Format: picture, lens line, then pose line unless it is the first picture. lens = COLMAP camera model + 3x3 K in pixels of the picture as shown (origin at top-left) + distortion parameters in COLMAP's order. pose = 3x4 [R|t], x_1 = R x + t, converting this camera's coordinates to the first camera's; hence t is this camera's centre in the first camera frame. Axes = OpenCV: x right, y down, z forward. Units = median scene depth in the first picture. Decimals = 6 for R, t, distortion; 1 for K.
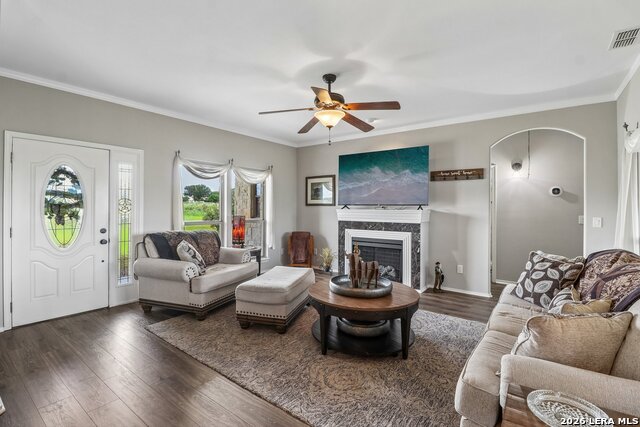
lens RADIAL K [[297.2, 0, 318.2], [0, 297.2, 213.4], [0, 0, 1]] dist [-0.009826, -0.000650]
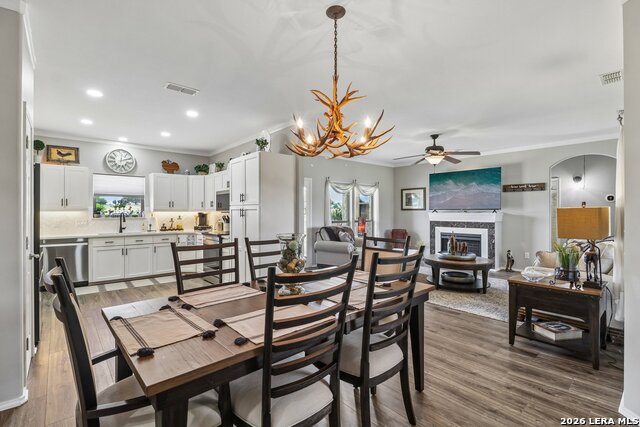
lens RADIAL K [[297.2, 0, 308.6], [0, 297.2, 214.0], [0, 0, 1]] dist [-0.009826, -0.000650]
pose [[0.971376, -0.003552, -0.237519, -0.178685], [0.000863, 0.999934, -0.011428, 0.008965], [0.237544, 0.010896, 0.971316, -0.567599]]
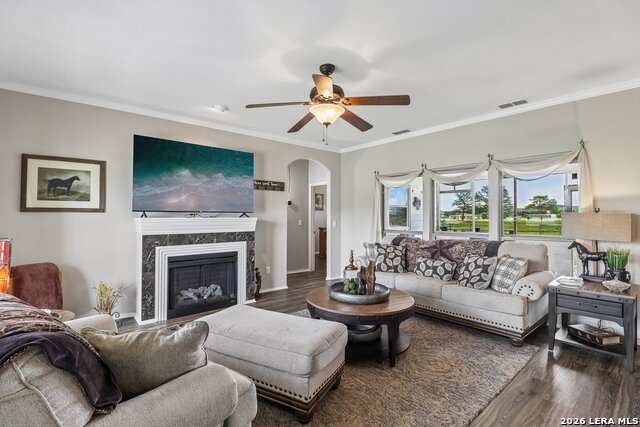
lens RADIAL K [[297.2, 0, 313.5], [0, 297.2, 211.1], [0, 0, 1]] dist [-0.009826, -0.000650]
pose [[0.230295, 0.008149, 0.973087, -0.551476], [0.017254, 0.999774, -0.012456, -0.016375], [-0.972968, 0.019658, 0.230102, 0.563196]]
